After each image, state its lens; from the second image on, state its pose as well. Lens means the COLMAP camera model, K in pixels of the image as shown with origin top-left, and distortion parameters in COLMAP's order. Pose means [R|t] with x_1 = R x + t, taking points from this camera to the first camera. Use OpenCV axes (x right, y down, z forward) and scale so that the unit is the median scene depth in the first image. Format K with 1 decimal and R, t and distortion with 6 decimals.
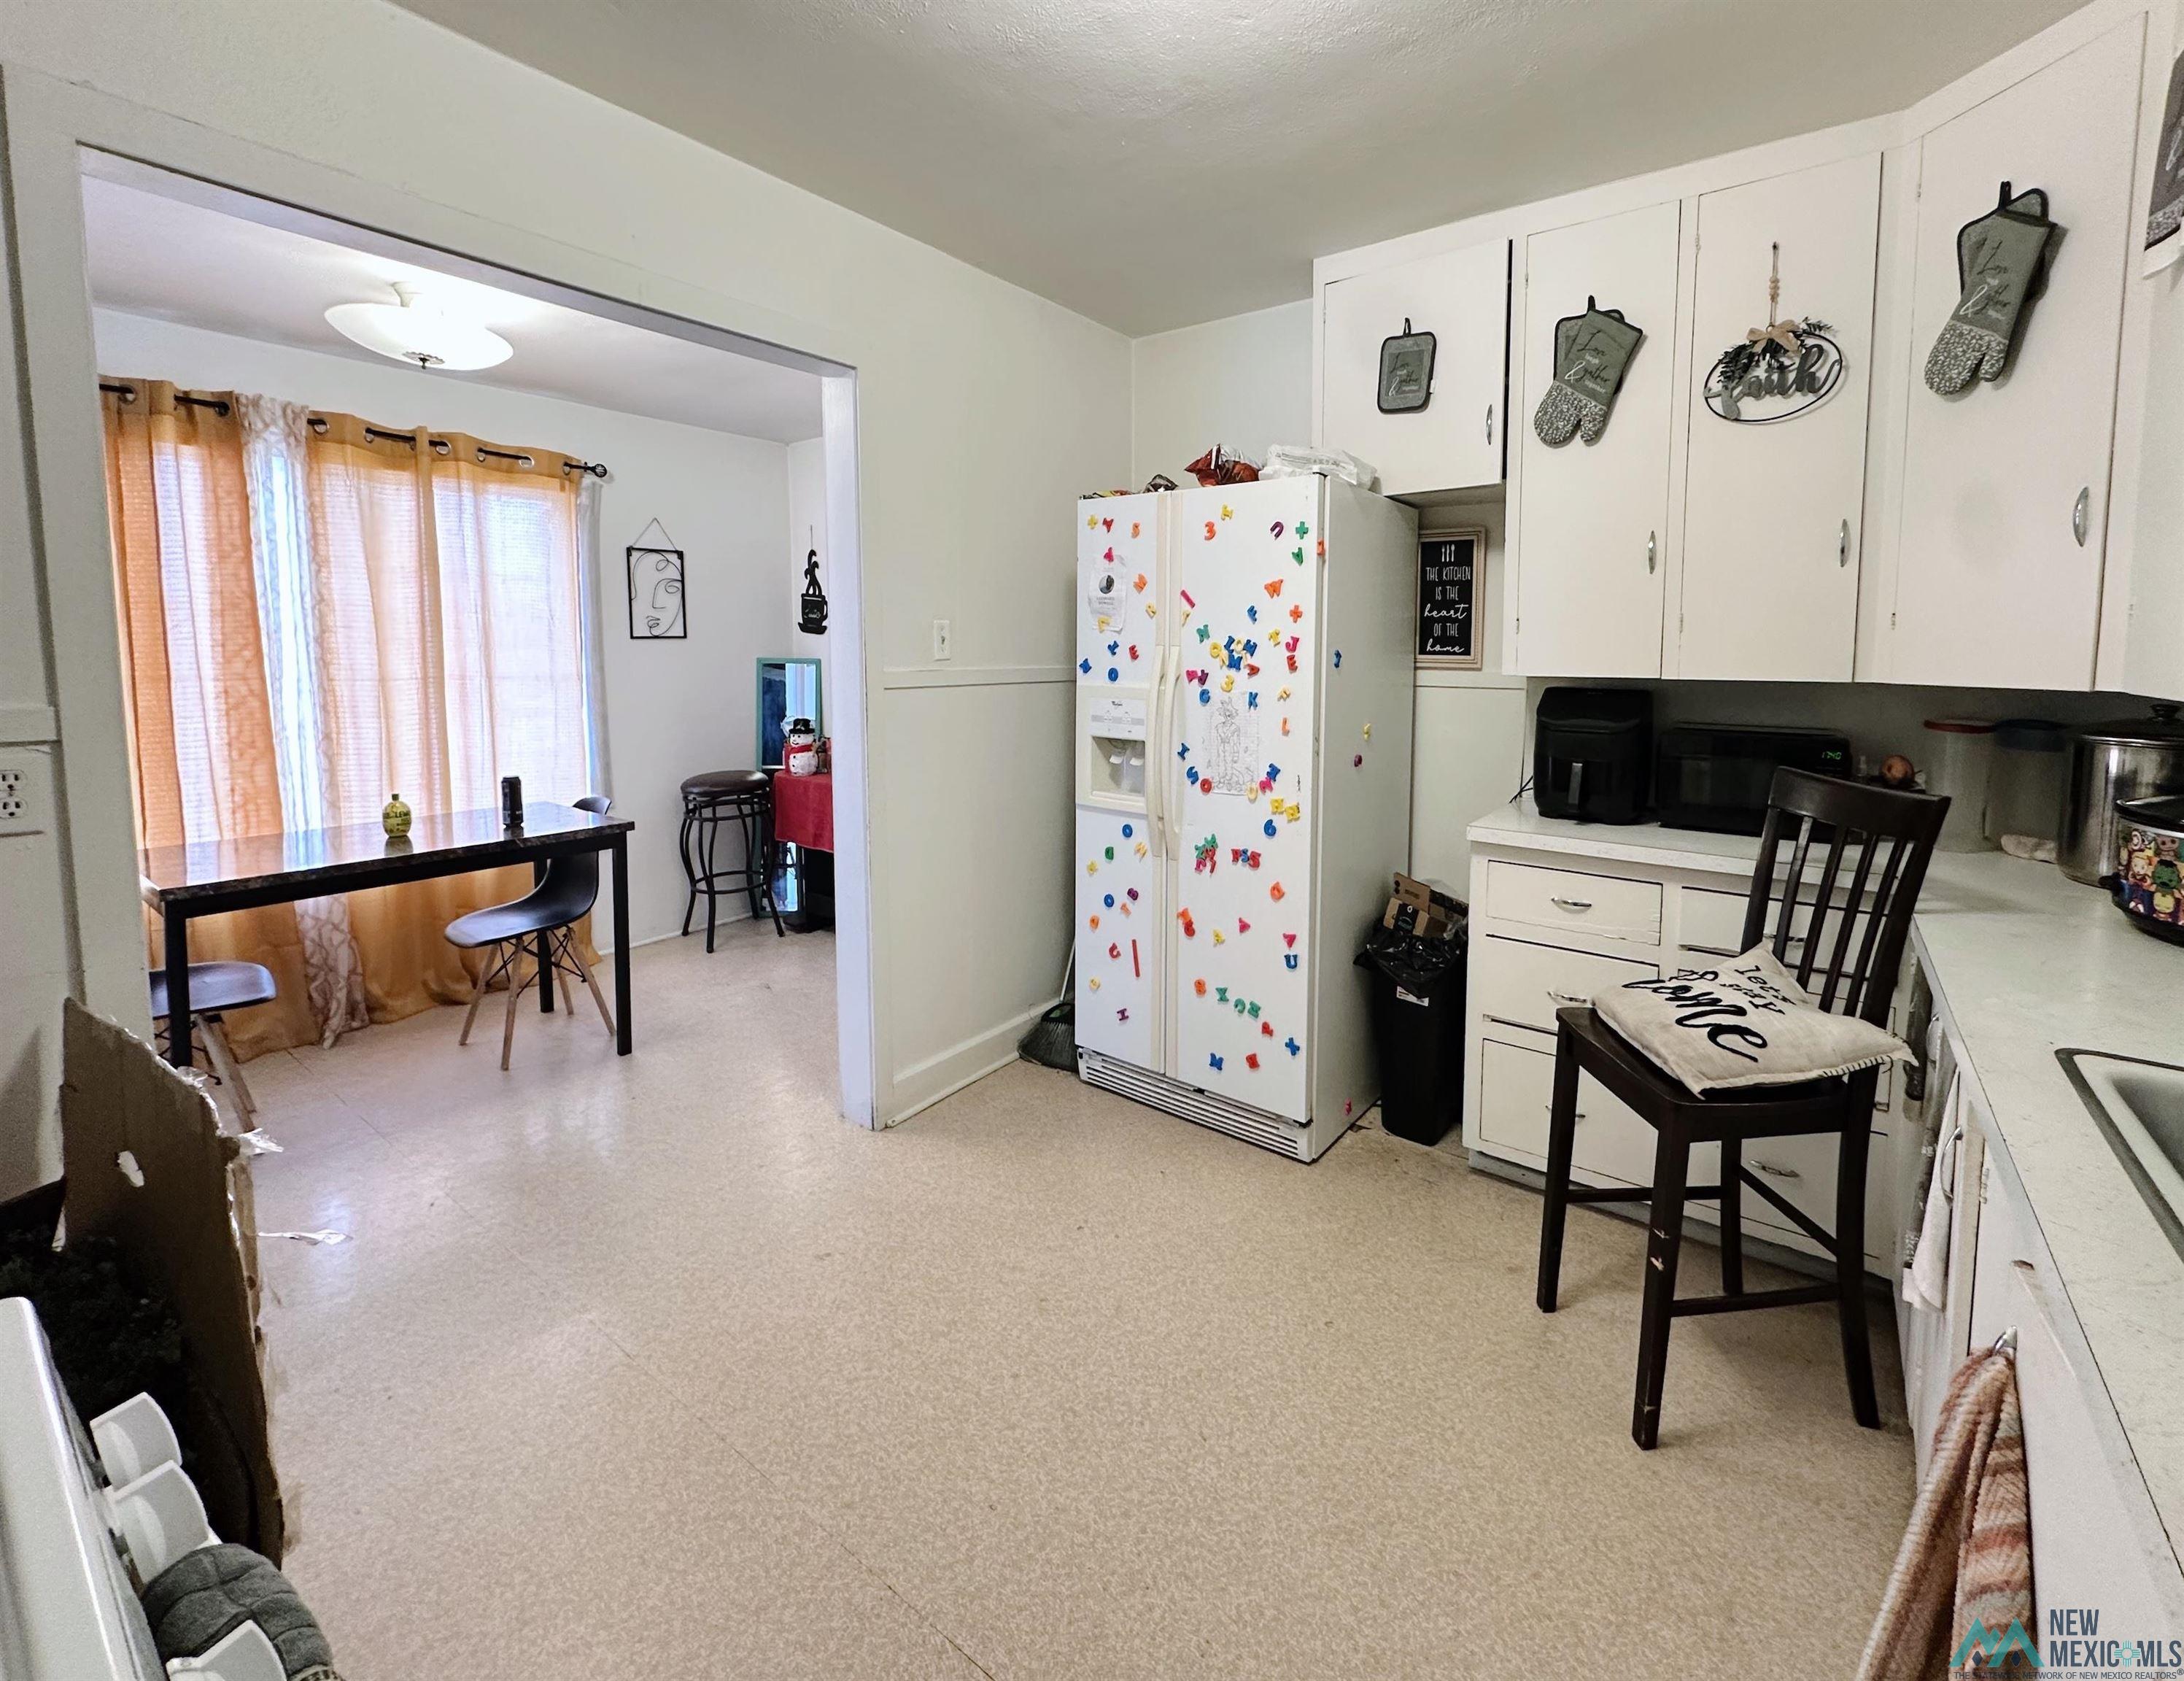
lens RADIAL K [[929.3, 0, 1166.7], [0, 929.3, 734.8], [0, 0, 1]] dist [0.000650, 0.000109]
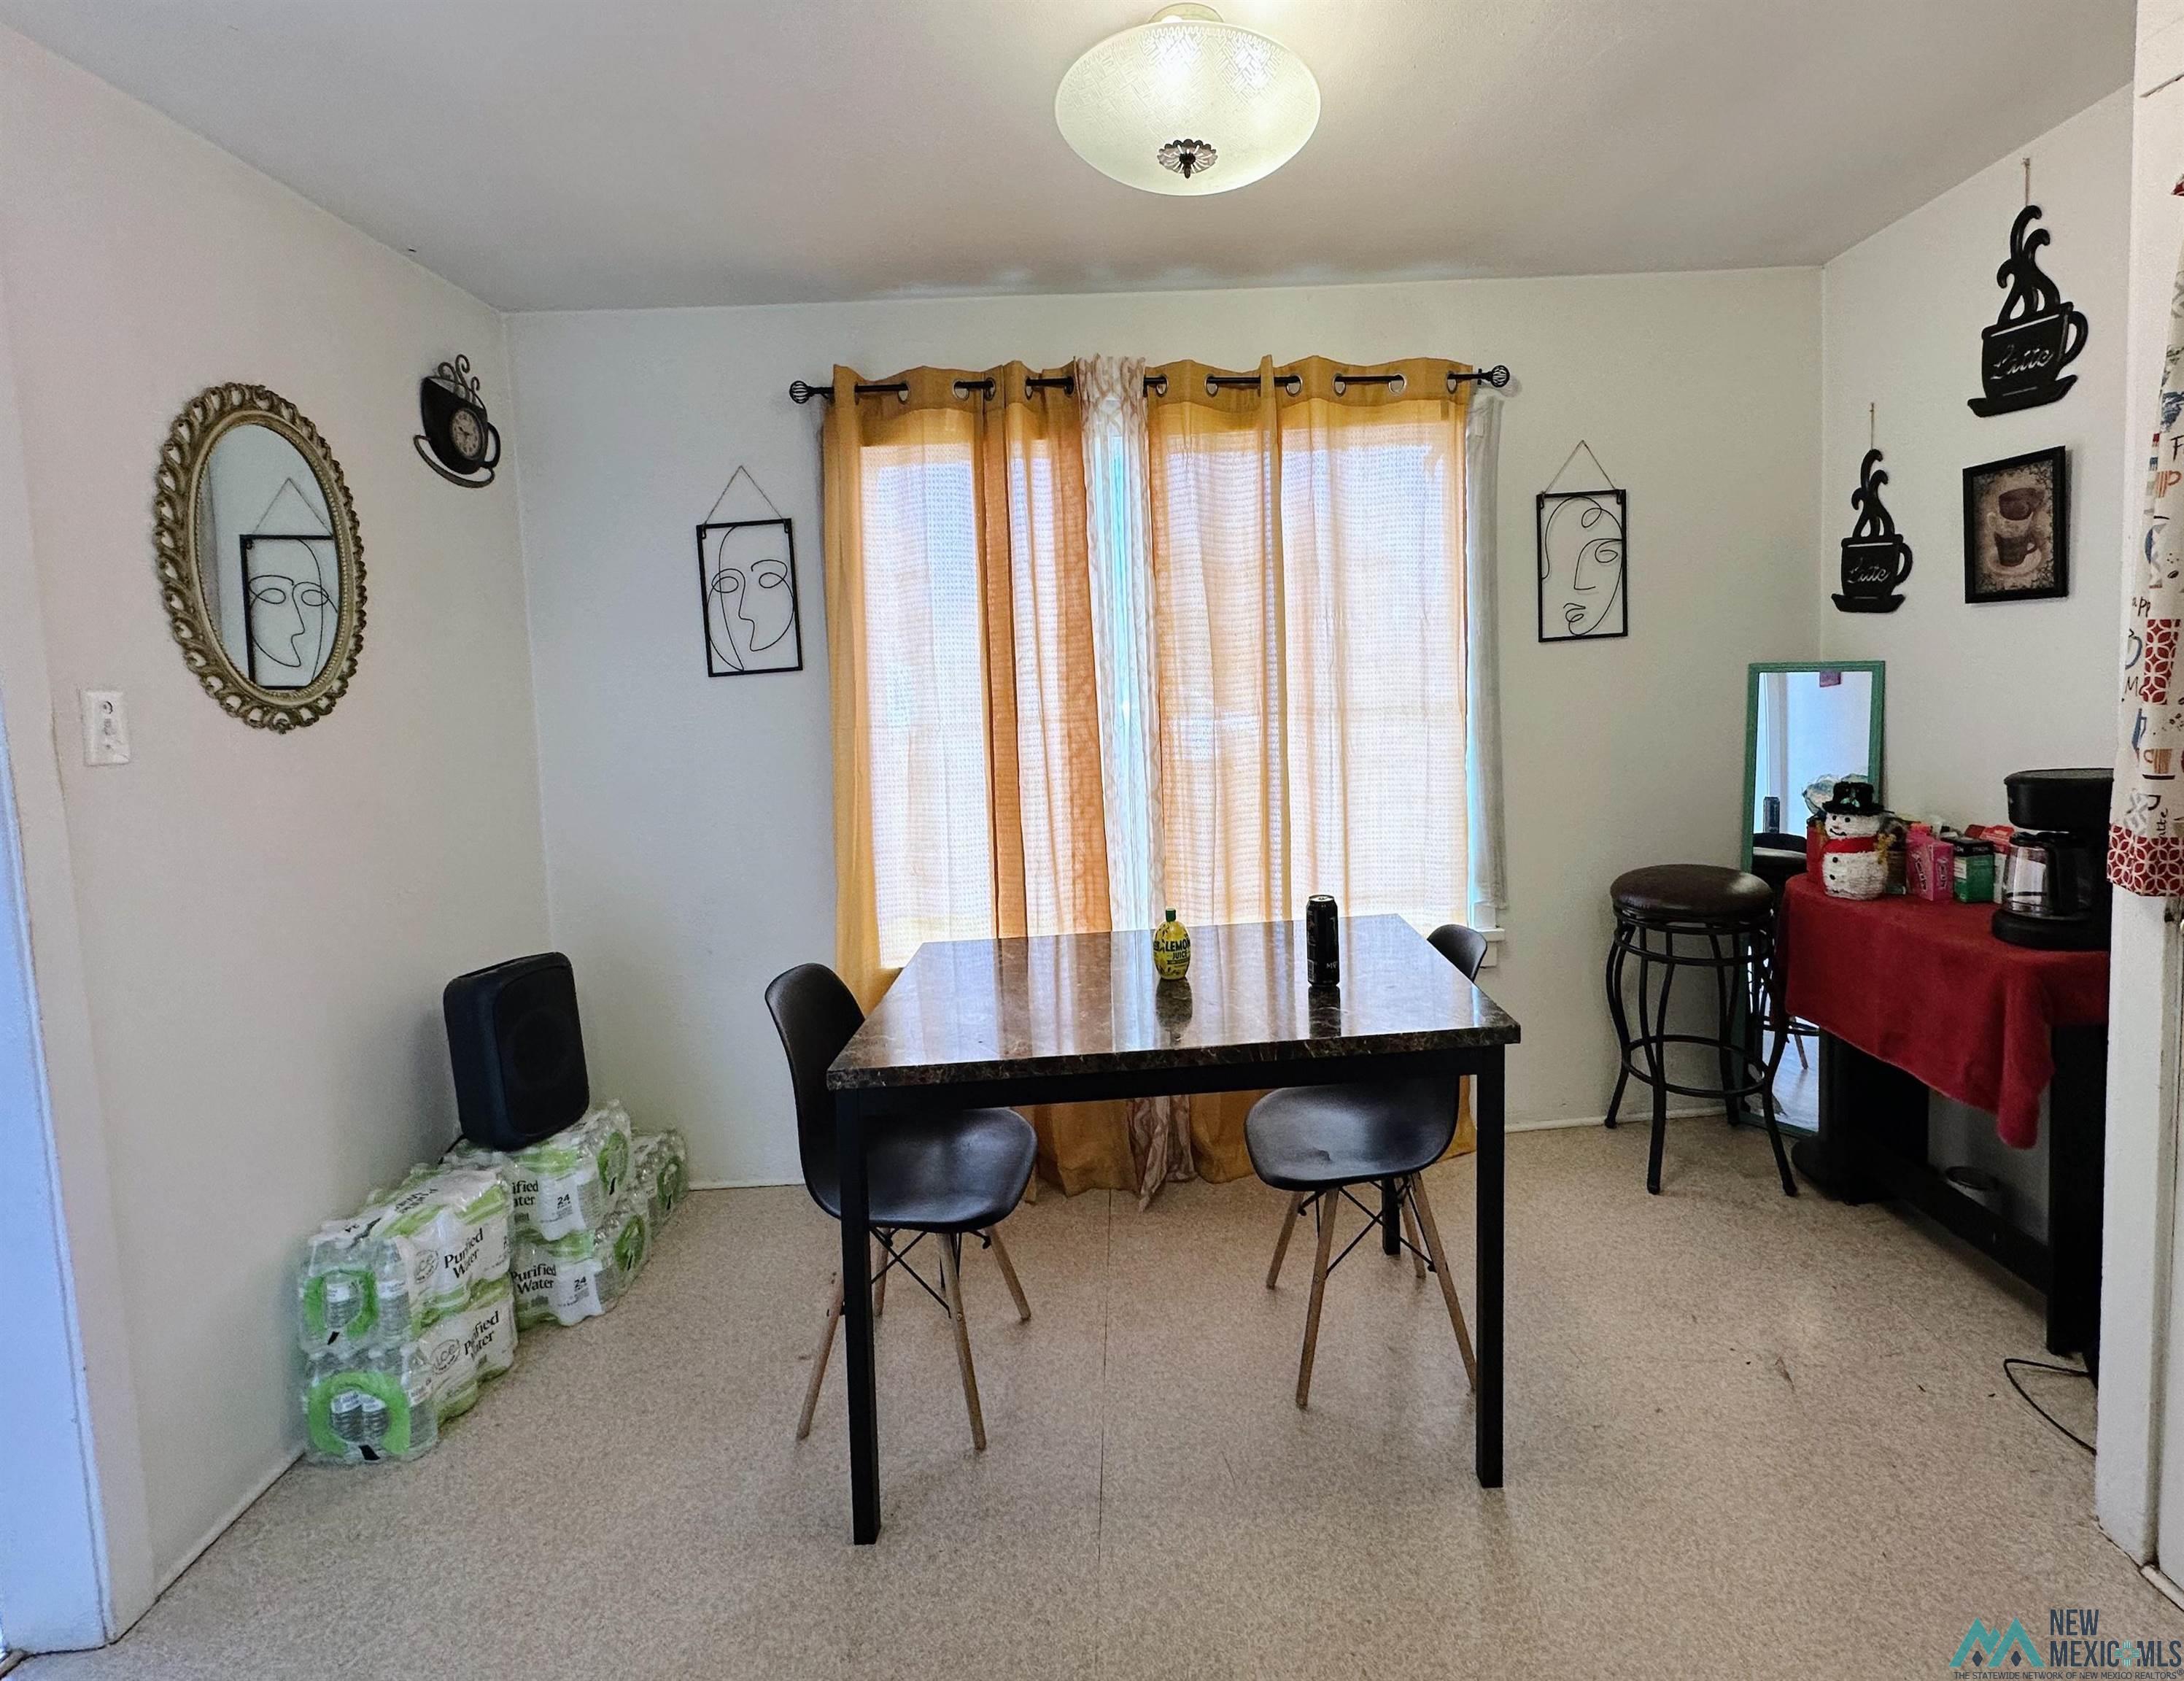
lens RADIAL K [[929.3, 0, 1166.7], [0, 929.3, 734.8], [0, 0, 1]] dist [0.000650, 0.000109]
pose [[0.604005, 0.025312, -0.796579, -0.303238], [-0.022075, 0.999643, 0.015026, -0.059445], [0.796675, 0.008509, 0.604348, 0.561526]]
